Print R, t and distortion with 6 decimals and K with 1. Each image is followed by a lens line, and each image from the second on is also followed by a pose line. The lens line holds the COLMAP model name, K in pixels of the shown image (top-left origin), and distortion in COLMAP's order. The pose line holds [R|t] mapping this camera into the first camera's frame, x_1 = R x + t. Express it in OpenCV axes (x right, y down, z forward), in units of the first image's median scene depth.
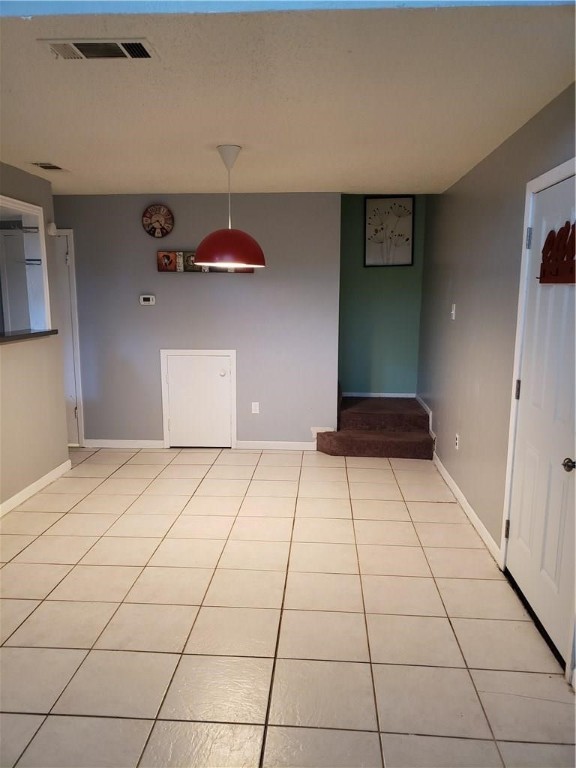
lens RADIAL K [[602.8, 0, 288.0], [0, 602.8, 384.0], [0, 0, 1]] dist [0.005182, 0.003937]
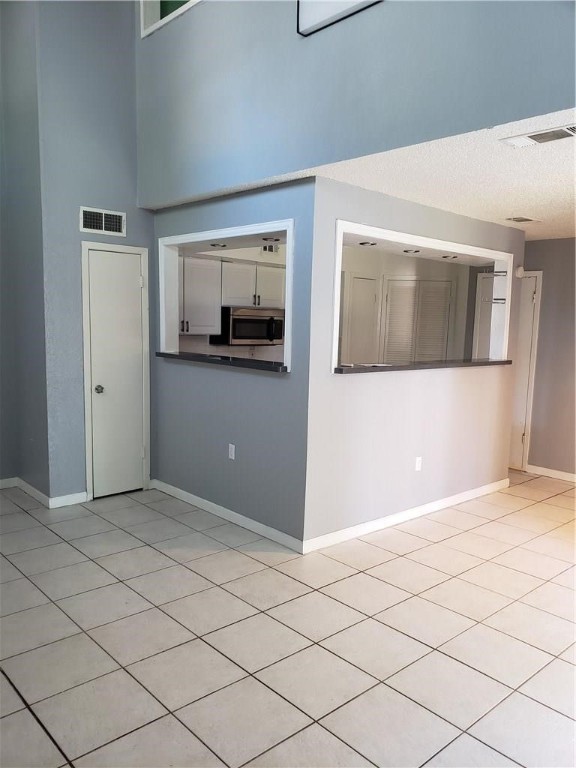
lens RADIAL K [[602.8, 0, 288.0], [0, 602.8, 384.0], [0, 0, 1]] dist [0.005182, 0.003937]
pose [[0.719153, 0.104823, -0.686900, 0.095459], [-0.141487, 0.989936, 0.002937, 0.009451], [0.680294, 0.095075, 0.726746, -0.098373]]
